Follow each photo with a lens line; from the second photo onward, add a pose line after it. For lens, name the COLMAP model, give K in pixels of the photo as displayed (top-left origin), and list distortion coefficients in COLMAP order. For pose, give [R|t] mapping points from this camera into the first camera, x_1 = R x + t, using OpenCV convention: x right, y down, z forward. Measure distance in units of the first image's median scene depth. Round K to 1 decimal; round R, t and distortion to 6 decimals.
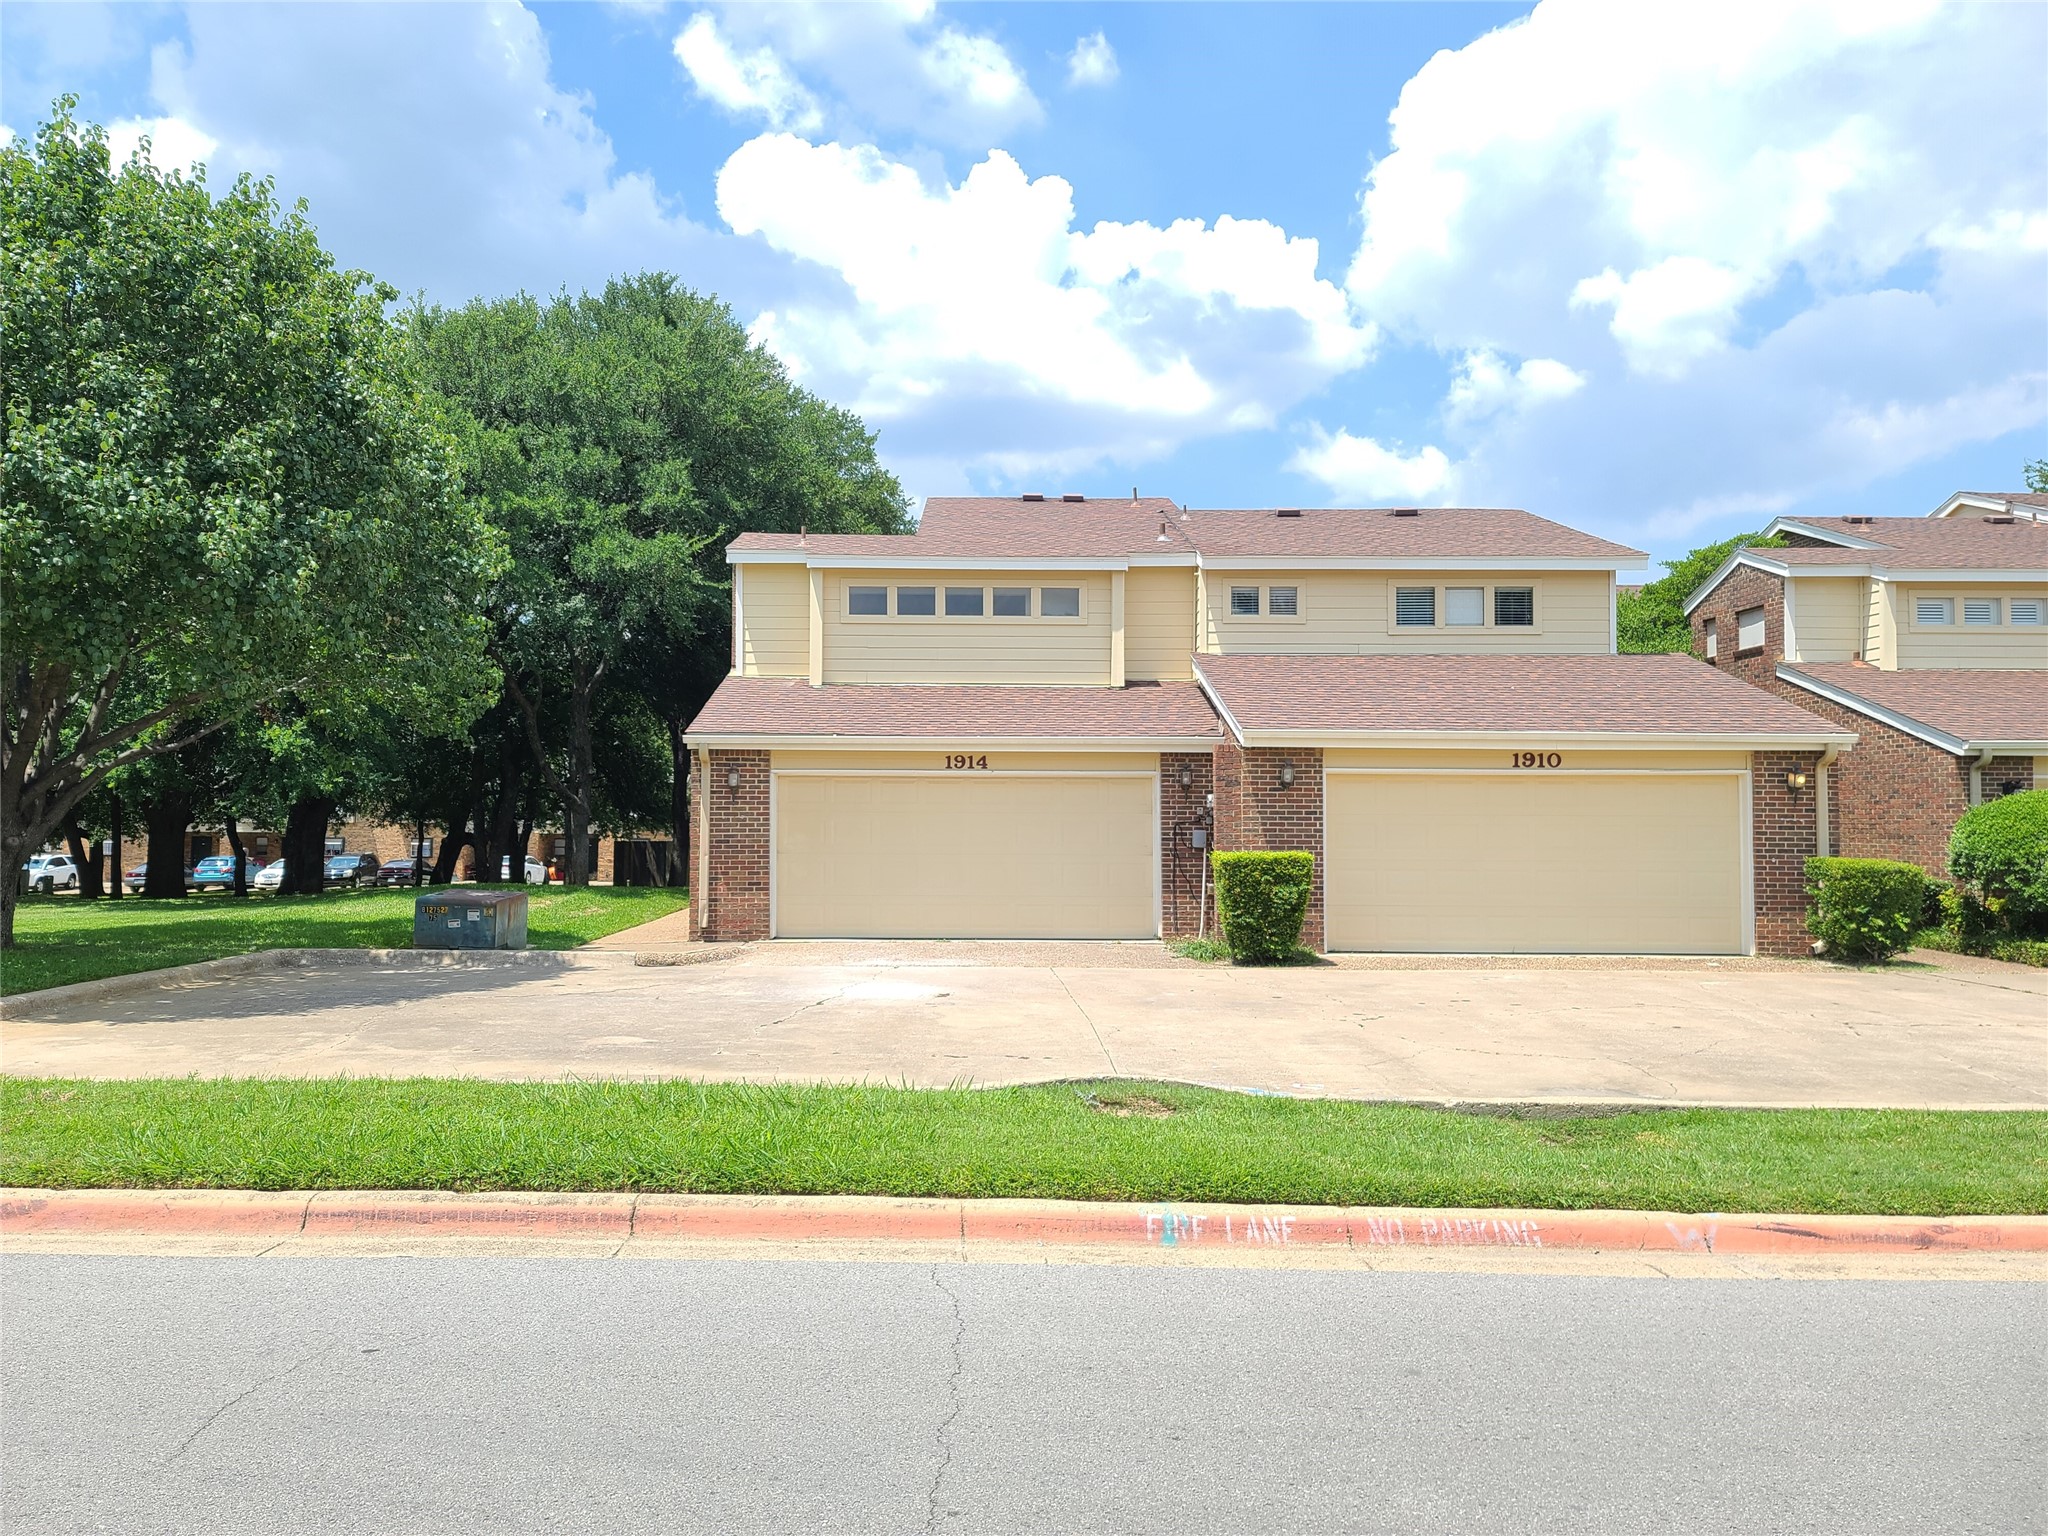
lens RADIAL K [[1512.7, 0, 991.2], [0, 1512.7, 763.1], [0, 0, 1]] dist [0.060733, -0.059364]
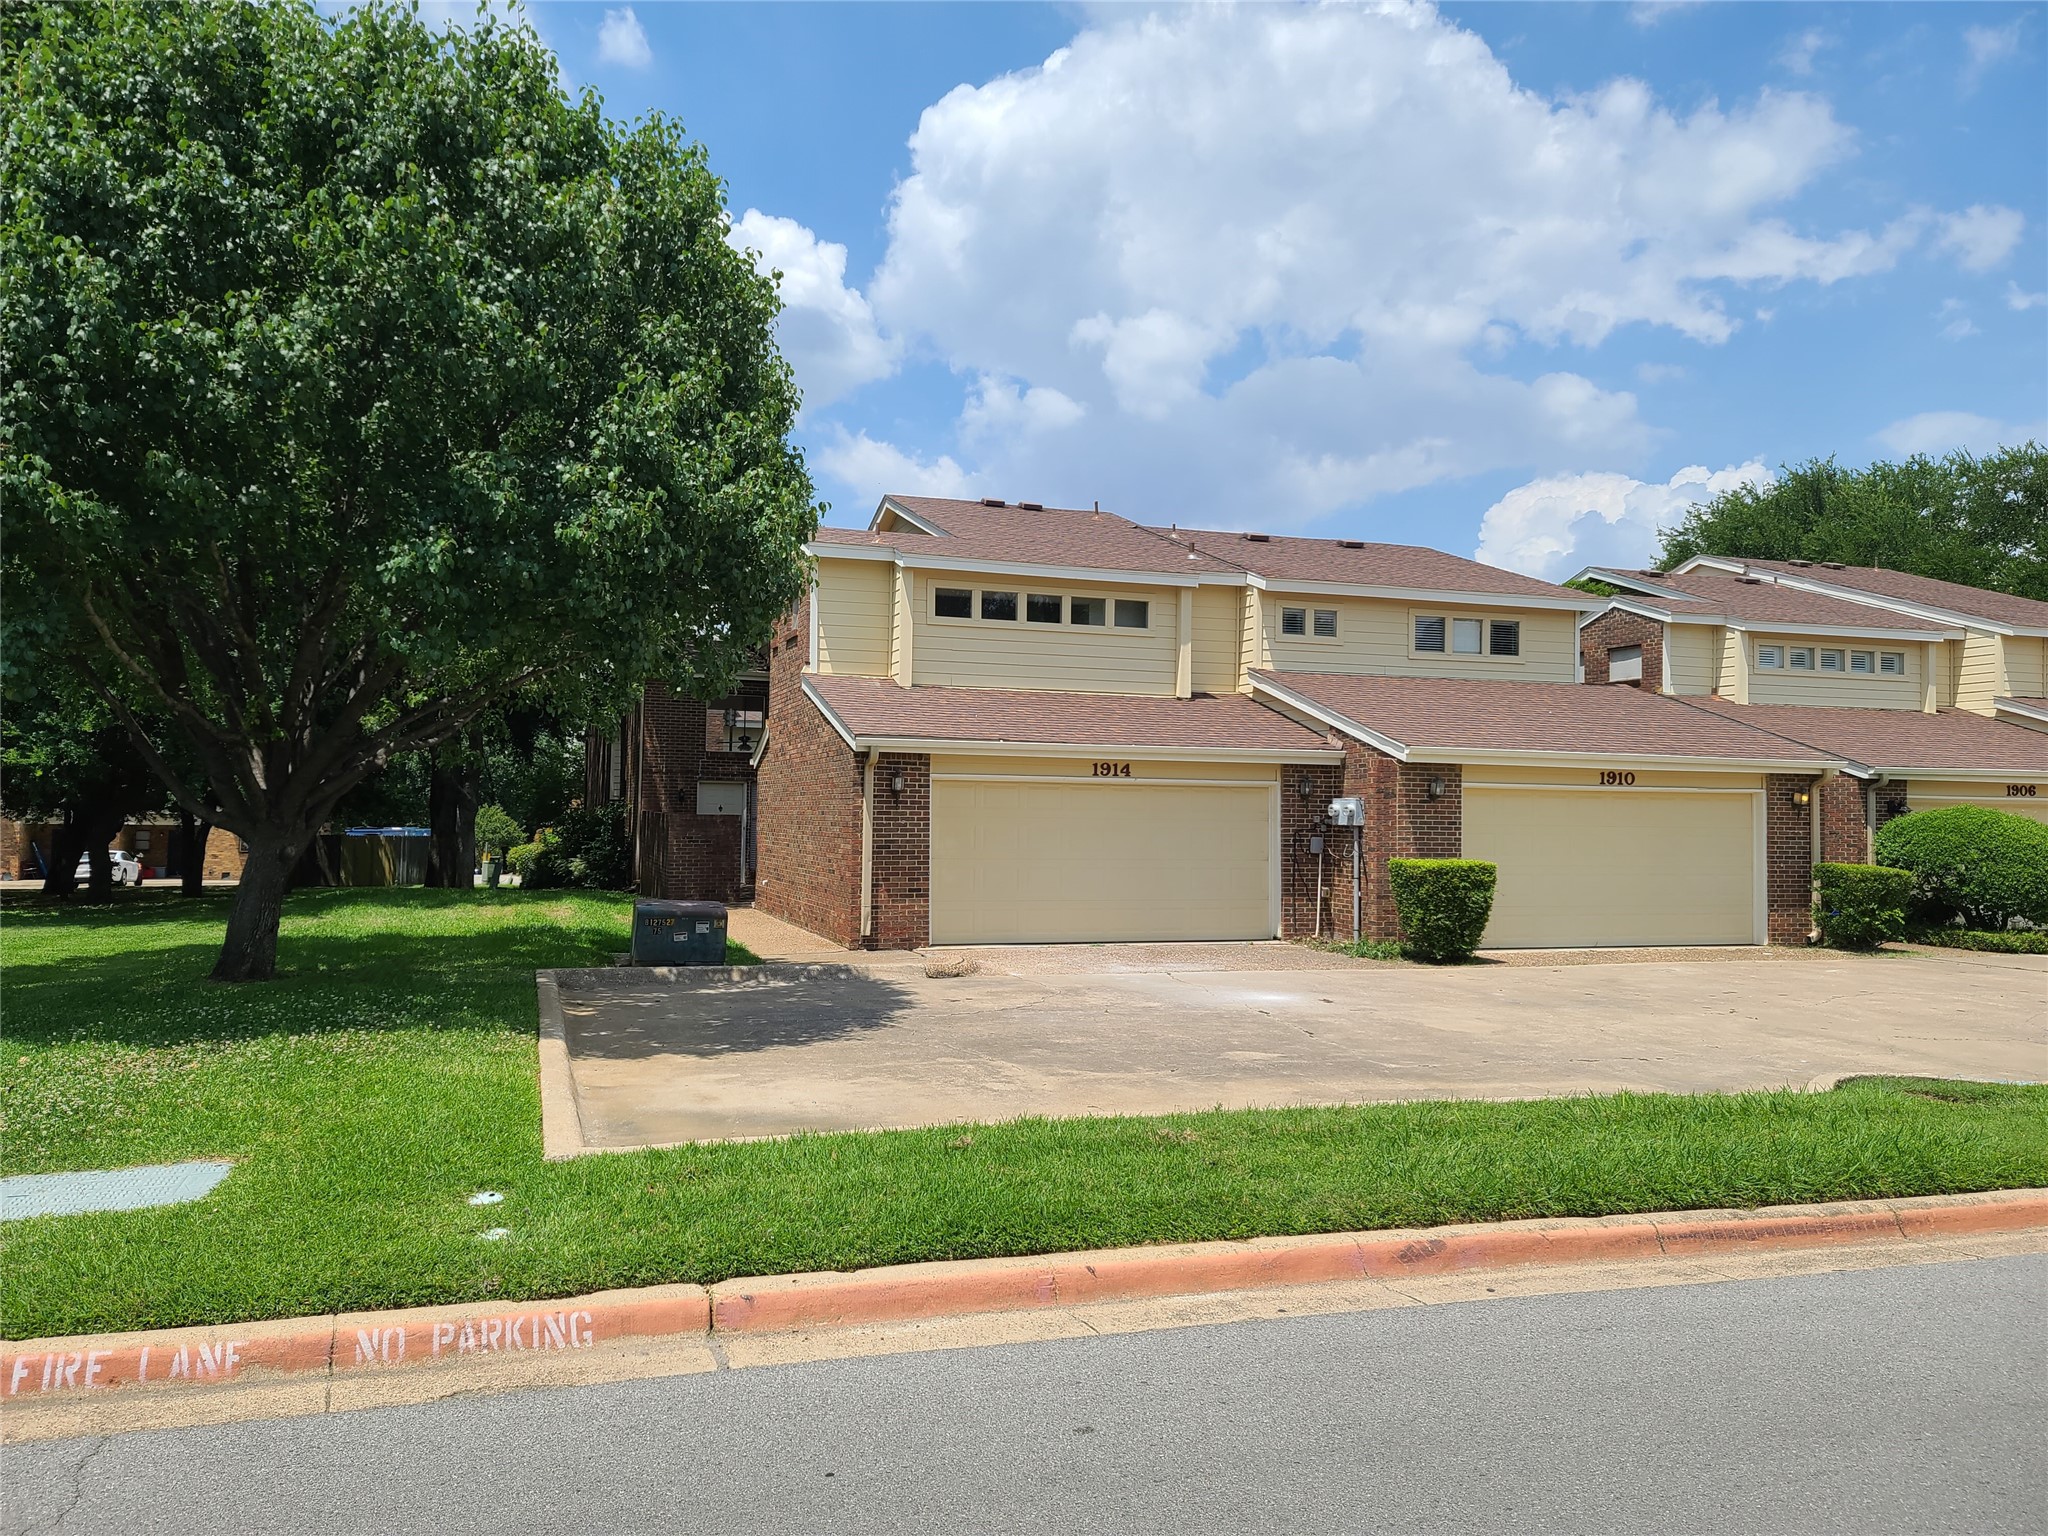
lens RADIAL K [[1500.3, 0, 979.5], [0, 1500.3, 770.4], [0, 0, 1]] dist [0.063989, -0.056454]
pose [[0.948015, 0.017445, 0.317748, -0.379043], [-0.020506, 0.999770, 0.006294, -0.004145], [-0.317565, -0.012482, 0.948154, 0.061342]]
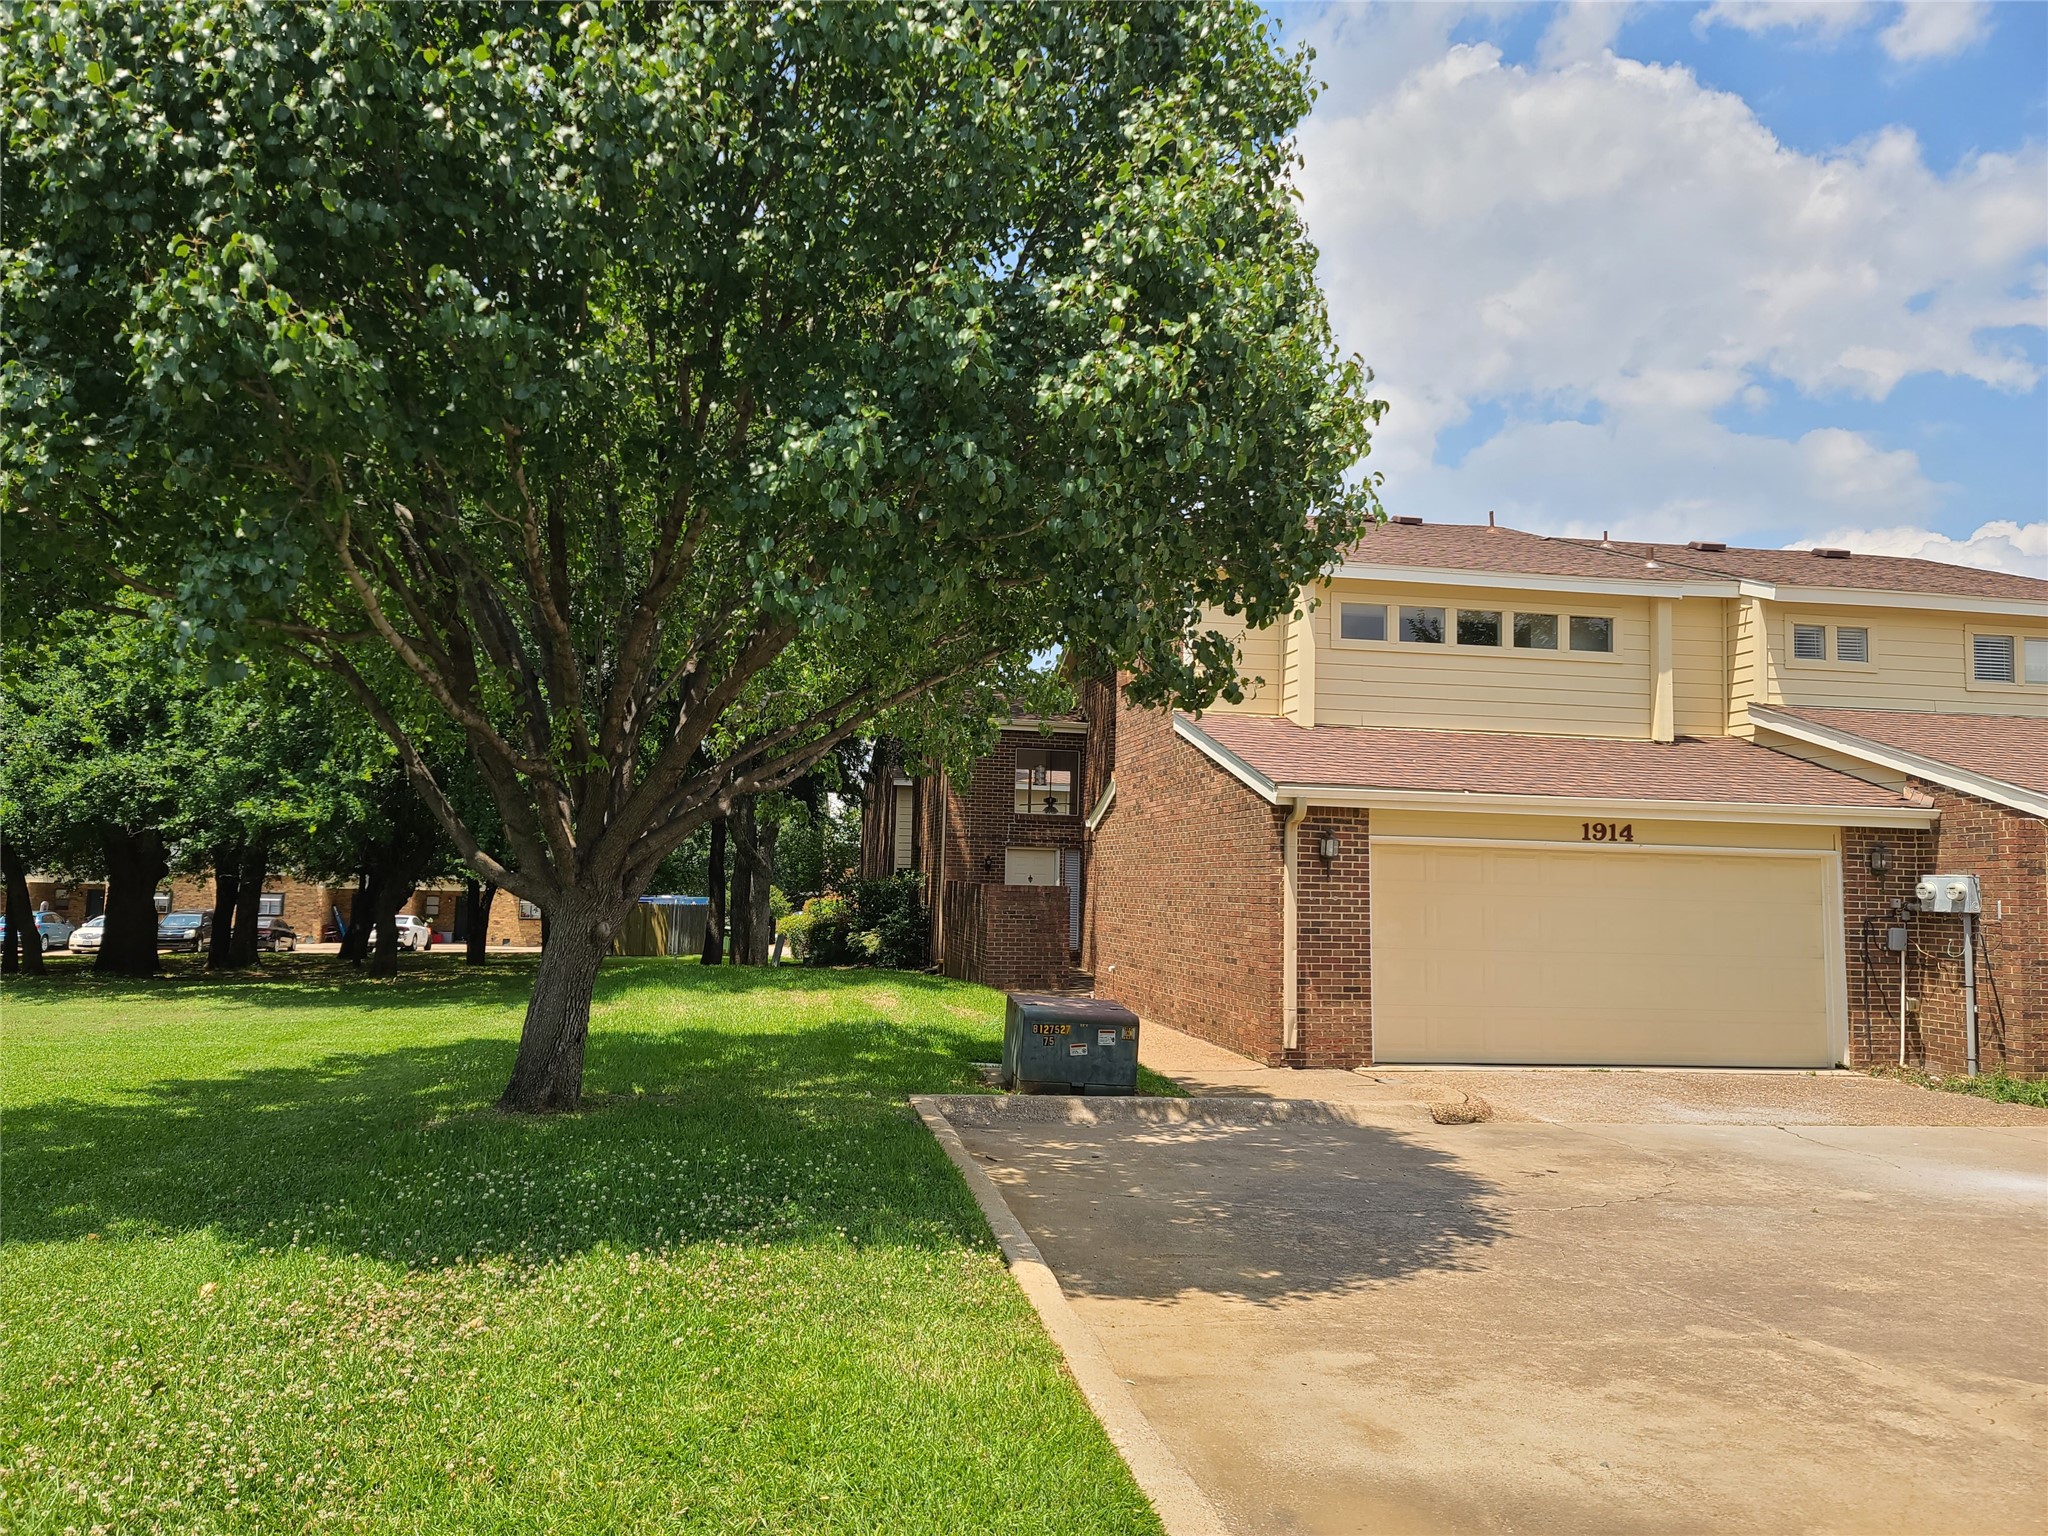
lens RADIAL K [[1477.6, 0, 963.5], [0, 1477.6, 725.2], [0, 0, 1]] dist [0.055443, -0.052531]
pose [[0.987051, 0.037303, 0.156010, -0.410545], [-0.026520, 0.997150, -0.070637, 0.006526], [-0.158200, 0.065585, 0.985227, 0.273964]]
